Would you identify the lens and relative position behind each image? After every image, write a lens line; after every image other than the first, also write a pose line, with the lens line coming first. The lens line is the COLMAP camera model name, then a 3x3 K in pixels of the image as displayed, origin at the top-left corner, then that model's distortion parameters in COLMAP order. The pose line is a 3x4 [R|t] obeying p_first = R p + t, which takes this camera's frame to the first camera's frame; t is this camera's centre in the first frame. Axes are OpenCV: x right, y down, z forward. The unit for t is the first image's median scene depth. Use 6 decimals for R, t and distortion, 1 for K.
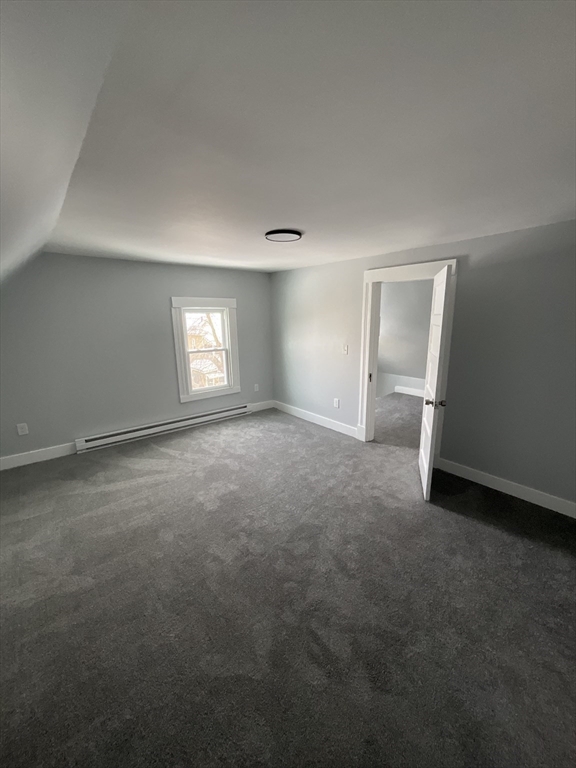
lens RADIAL K [[307.5, 0, 288.0], [0, 307.5, 384.0], [0, 0, 1]] dist [0.001254, 0.000097]
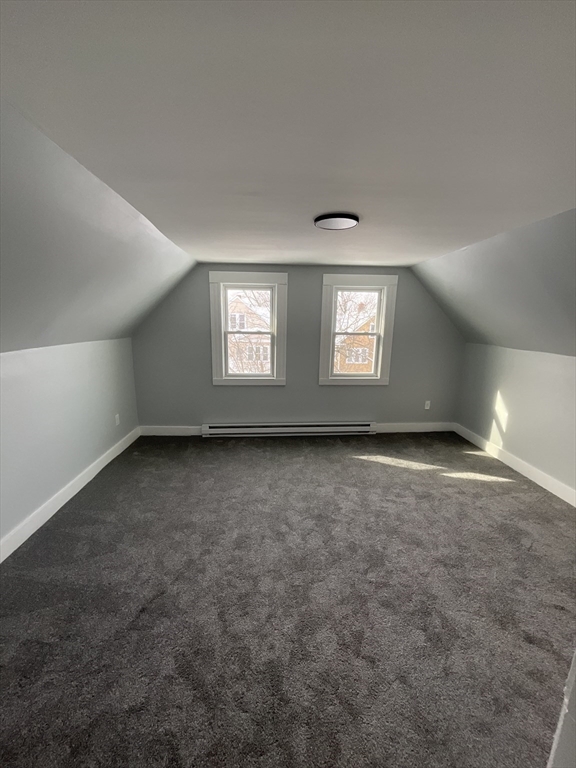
lens RADIAL K [[307.5, 0, 288.0], [0, 307.5, 384.0], [0, 0, 1]] dist [0.001254, 0.000097]
pose [[0.824118, 0.130189, -0.551253, 0.212318], [-0.142745, 0.989551, 0.020300, -0.044514], [0.548136, 0.061959, 0.834091, 0.173446]]
